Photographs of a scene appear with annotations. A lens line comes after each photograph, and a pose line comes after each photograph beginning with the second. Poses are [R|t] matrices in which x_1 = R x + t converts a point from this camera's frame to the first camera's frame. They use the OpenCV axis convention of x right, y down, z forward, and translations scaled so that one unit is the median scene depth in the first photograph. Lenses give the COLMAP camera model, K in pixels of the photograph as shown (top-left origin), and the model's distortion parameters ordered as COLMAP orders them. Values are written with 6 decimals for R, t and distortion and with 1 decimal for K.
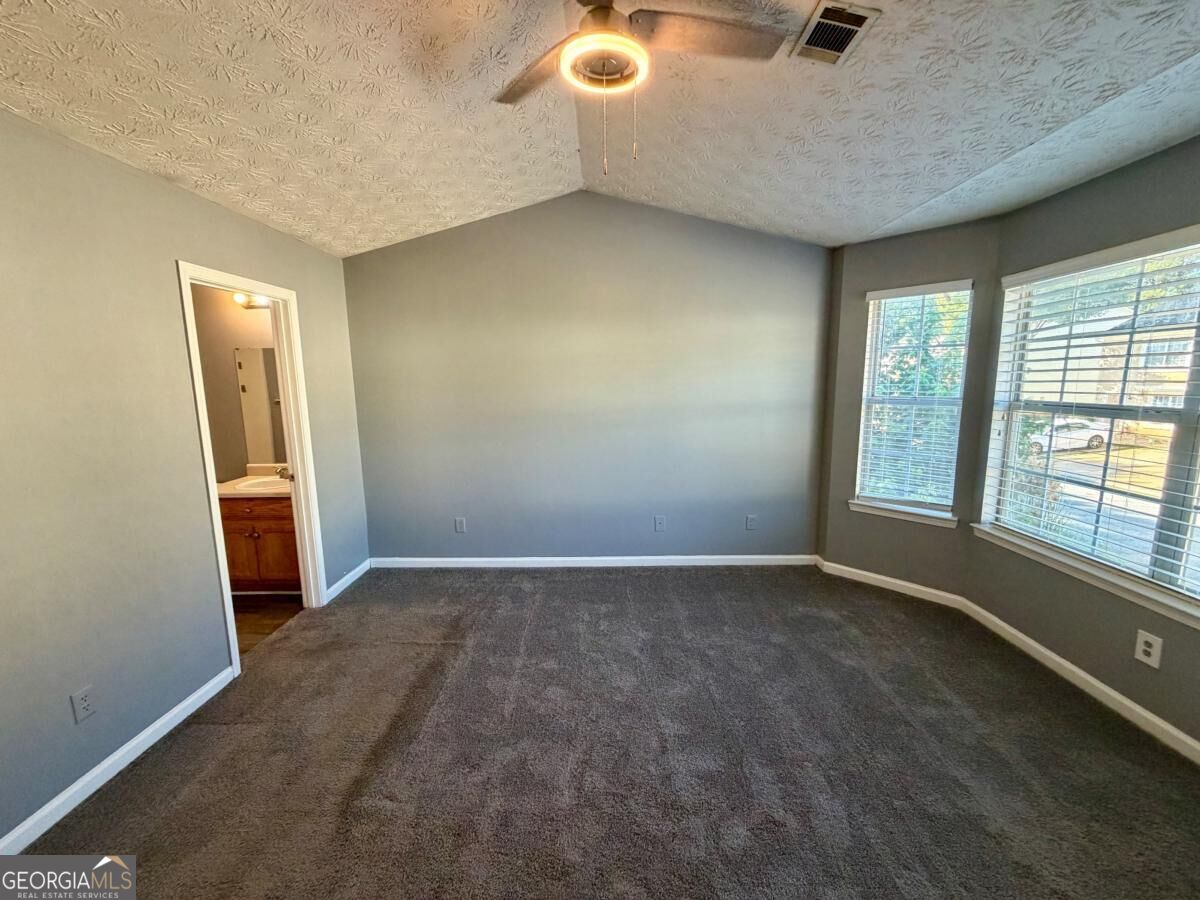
lens RADIAL K [[478.8, 0, 597.5], [0, 478.8, 450.2], [0, 0, 1]] dist [0.001962, 0.000006]
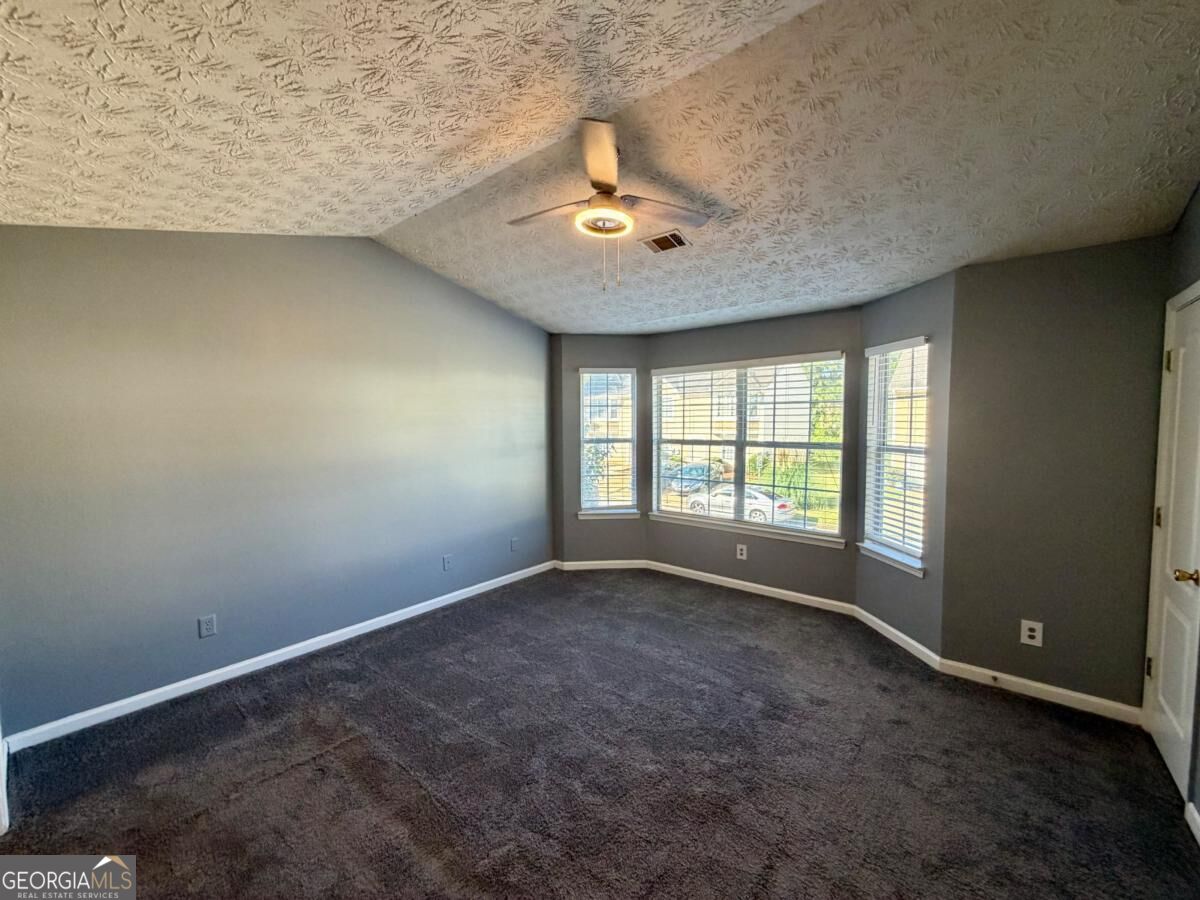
lens RADIAL K [[478.8, 0, 597.5], [0, 478.8, 450.2], [0, 0, 1]] dist [0.001962, 0.000006]
pose [[0.626175, -0.039606, 0.778676, -0.605871], [0.113712, 0.992669, -0.040951, -0.014780], [-0.771346, 0.114187, 0.626088, 0.074406]]
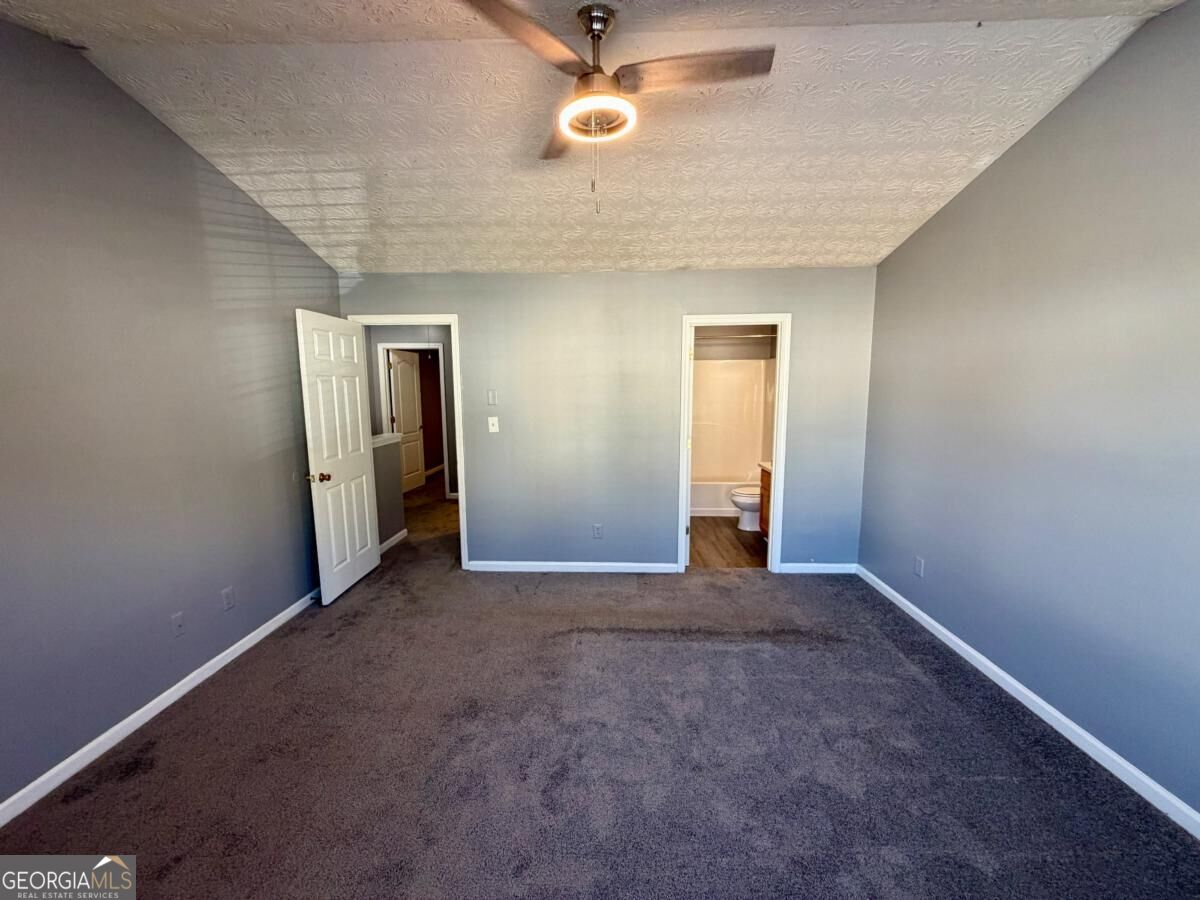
lens RADIAL K [[478.8, 0, 597.5], [0, 478.8, 450.2], [0, 0, 1]] dist [0.001962, 0.000006]
pose [[-0.015537, 0.150051, -0.988556, 0.633395], [-0.141643, 0.978375, 0.150731, -0.103818], [0.989796, 0.142364, 0.006053, 0.553778]]
